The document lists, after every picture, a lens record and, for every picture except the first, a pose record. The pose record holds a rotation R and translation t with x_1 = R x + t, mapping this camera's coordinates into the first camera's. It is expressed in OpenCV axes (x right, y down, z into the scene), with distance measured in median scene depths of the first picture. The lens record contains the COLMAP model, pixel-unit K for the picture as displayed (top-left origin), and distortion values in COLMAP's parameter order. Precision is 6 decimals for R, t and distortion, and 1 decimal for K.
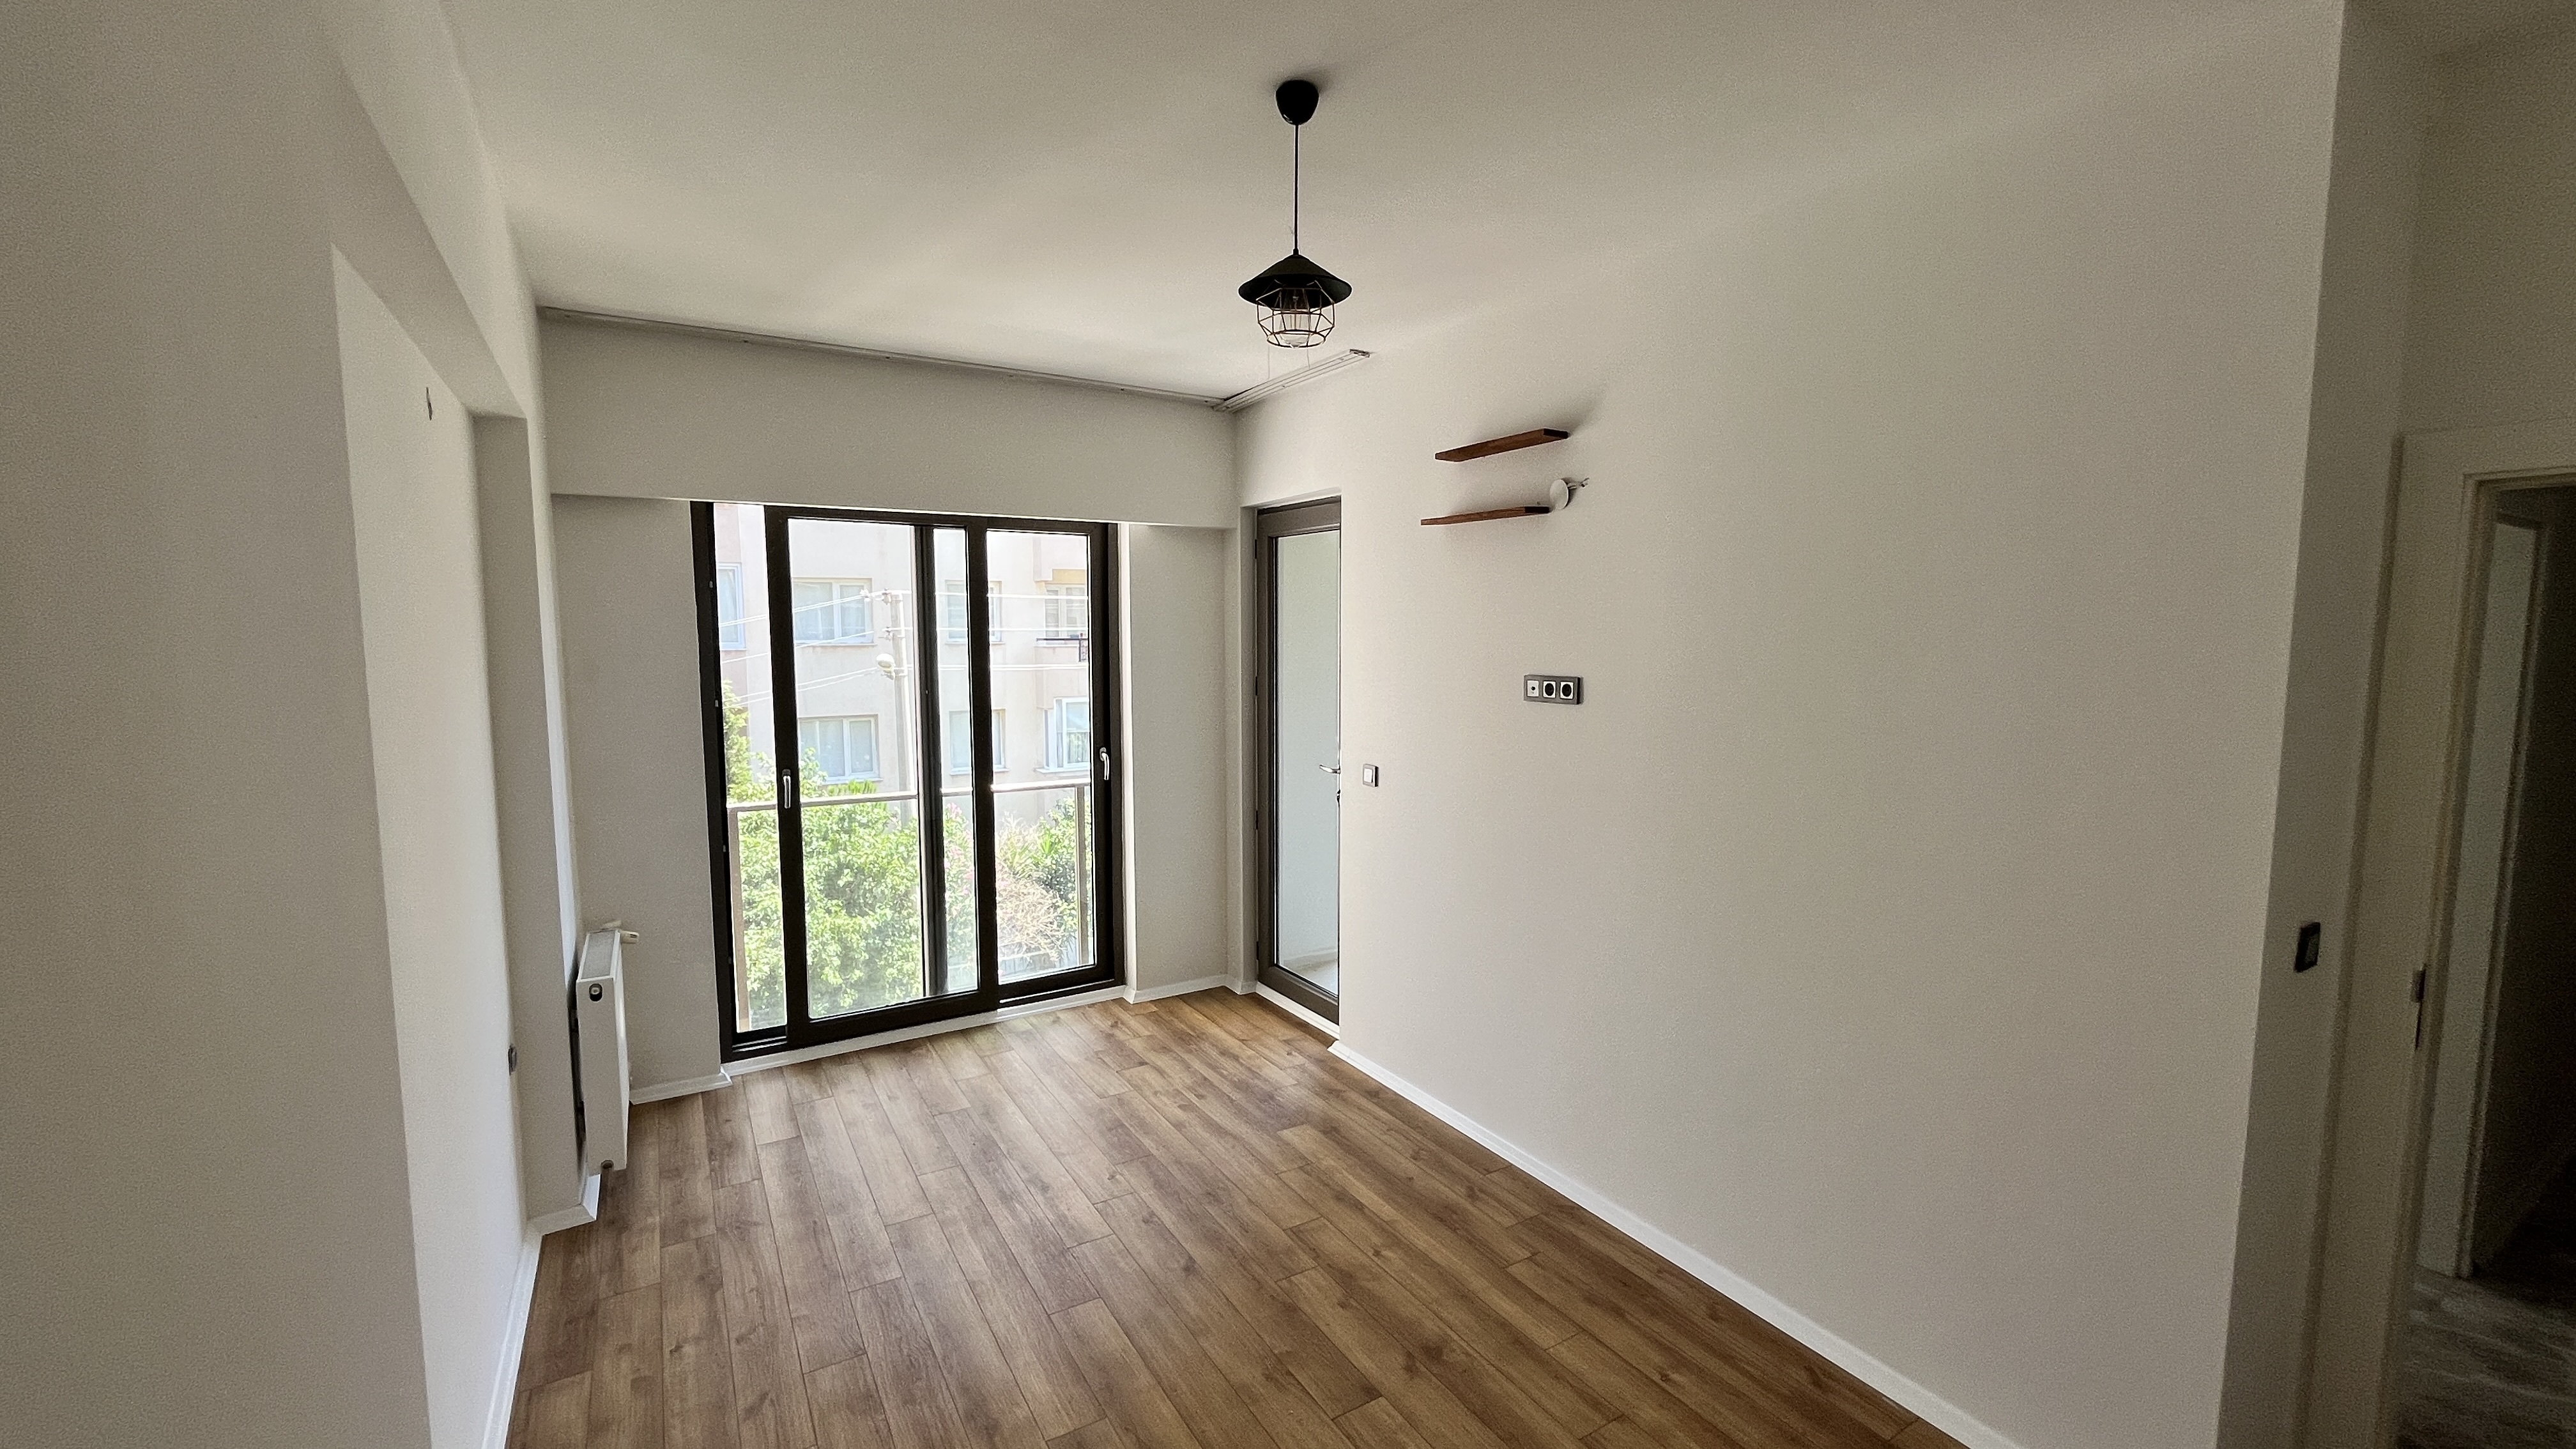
lens RADIAL K [[1049.5, 0, 1289.8], [0, 1049.5, 727.4], [0, 0, 1]] dist [-0.002914, 0.000245]
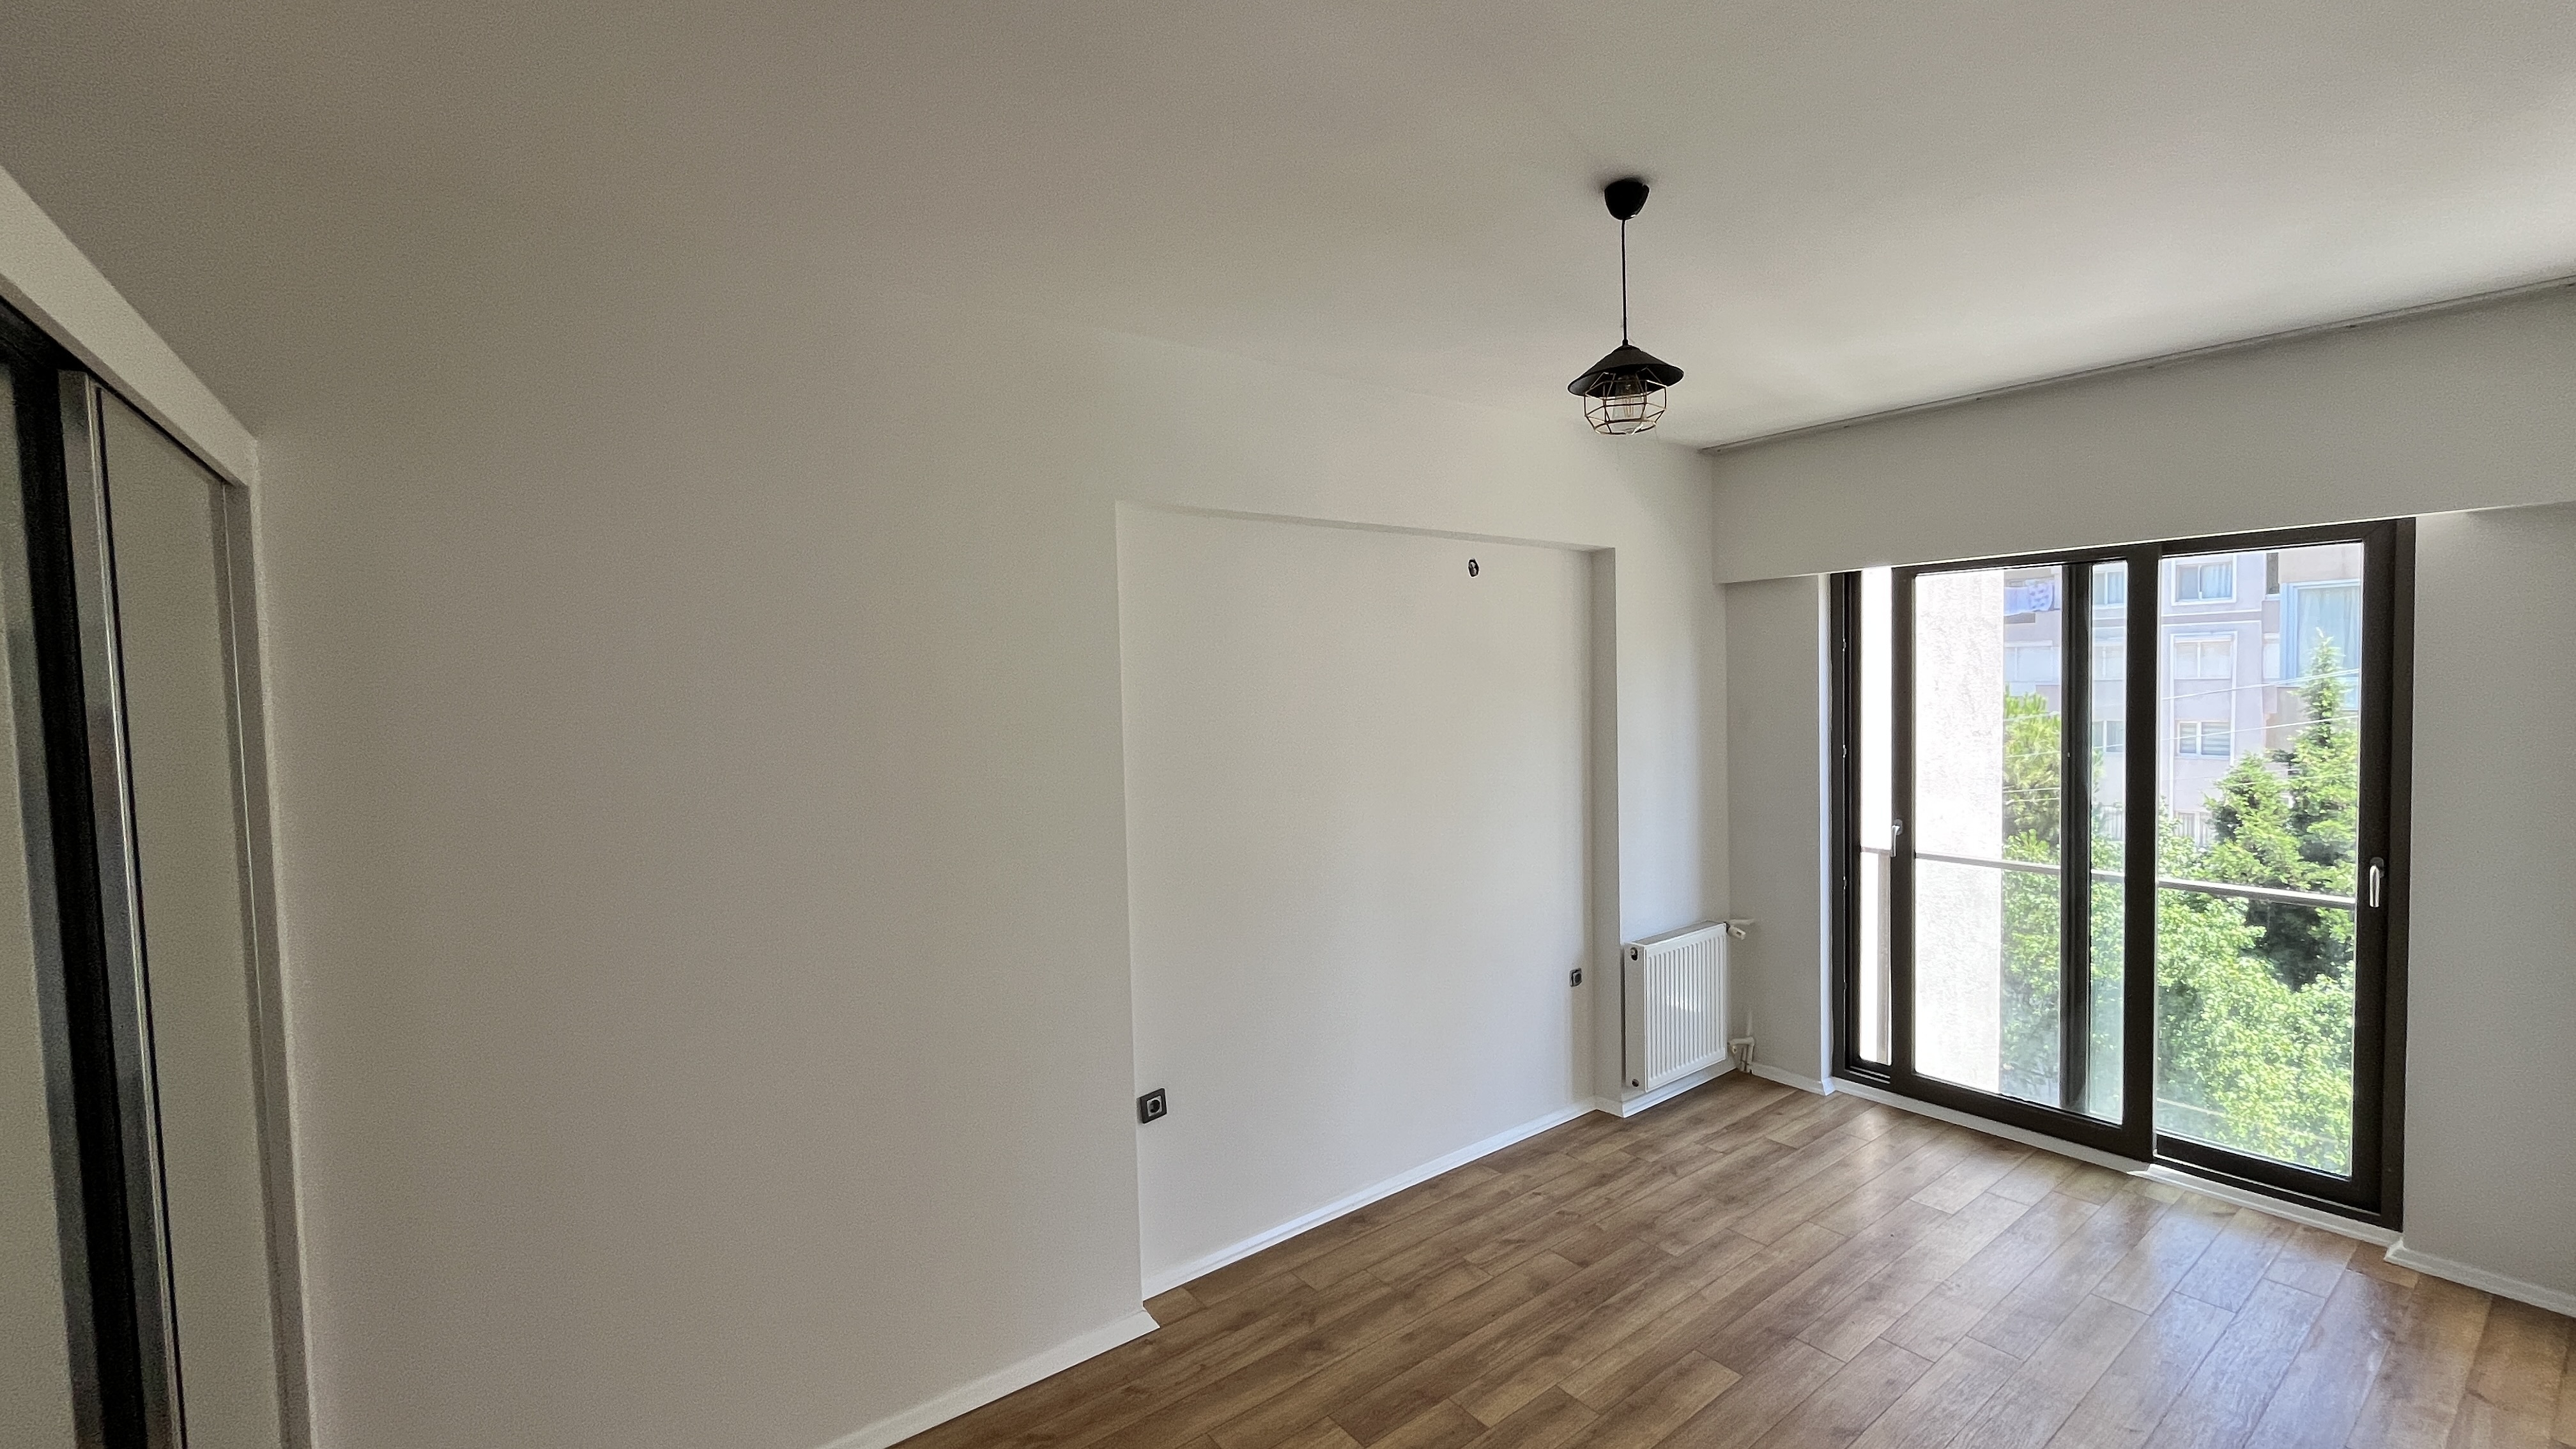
lens RADIAL K [[1049.5, 0, 1272.5], [0, 1049.5, 732.0], [0, 0, 1]] dist [-0.002914, 0.000245]
pose [[0.088253, 0.050038, -0.994840, 0.618450], [-0.068736, 0.996663, 0.044032, -0.061992], [0.993724, 0.064495, 0.091398, 0.365397]]
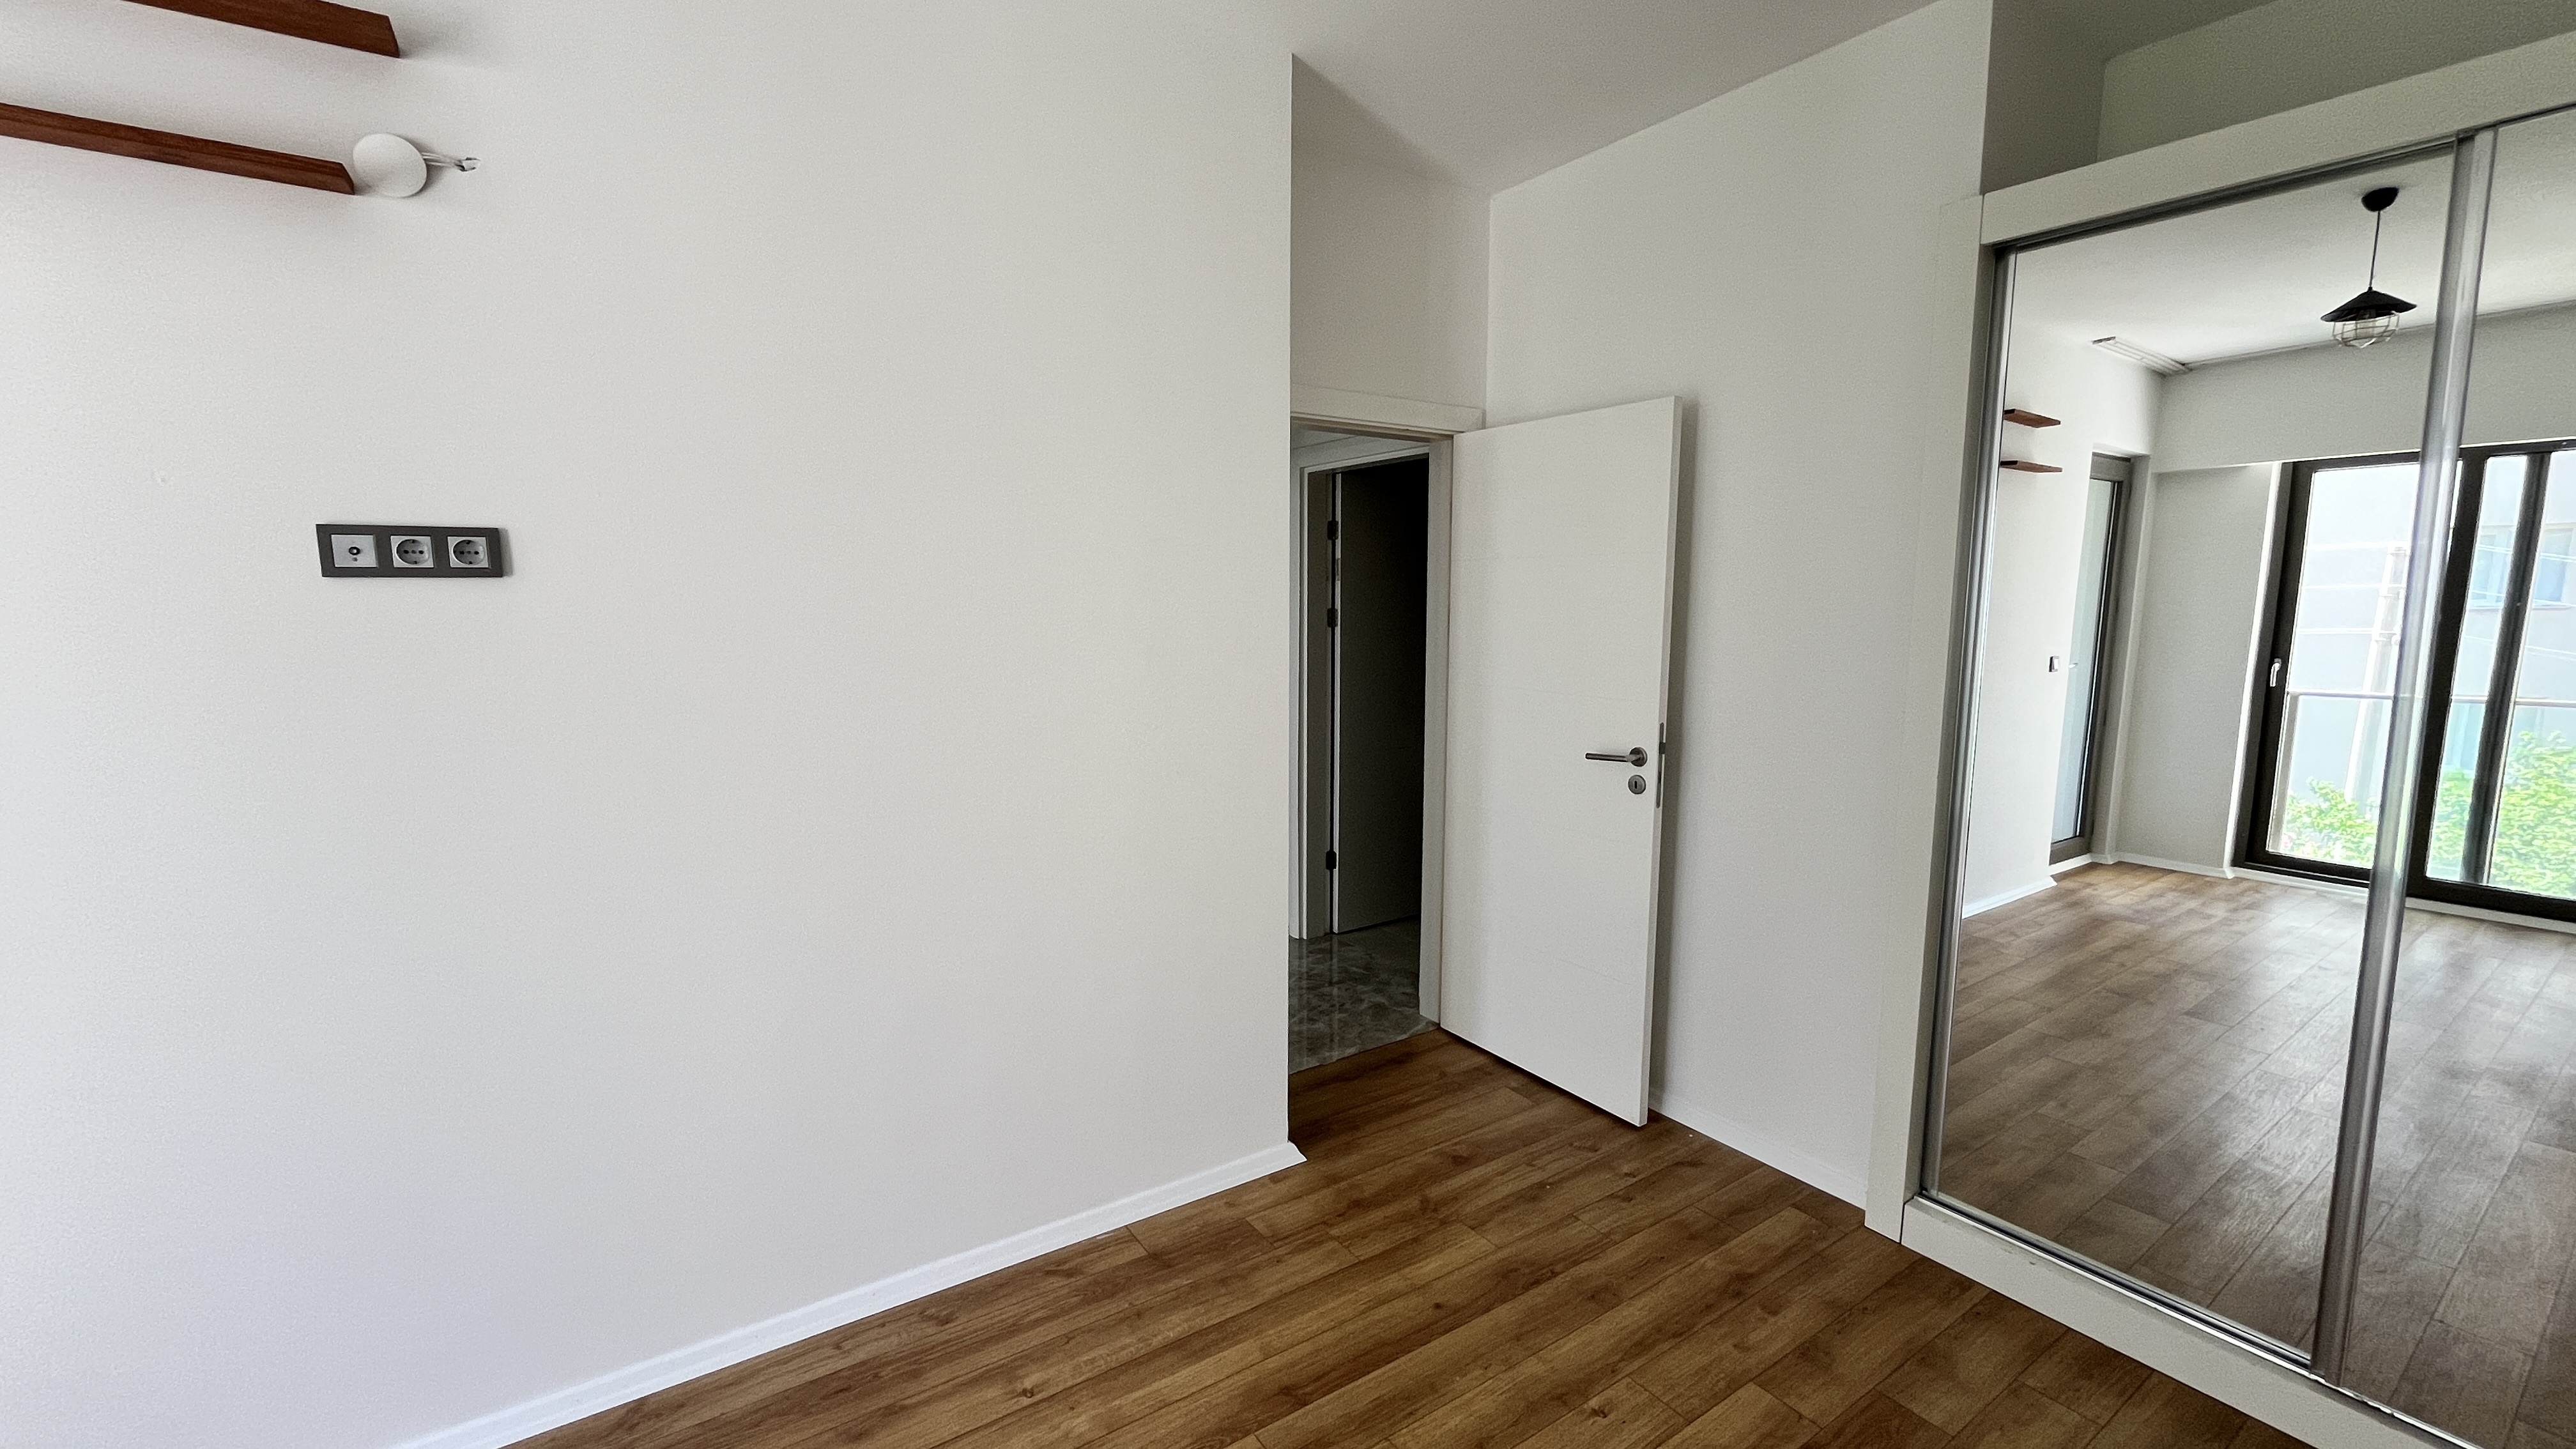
lens RADIAL K [[1049.5, 0, 1285.9], [0, 1049.5, 725.3], [0, 0, 1]] dist [-0.002914, 0.000245]
pose [[-0.039835, -0.124054, 0.991476, -0.290285], [0.093824, 0.987415, 0.127315, 0.022804], [-0.994792, 0.098096, -0.027695, 0.584482]]
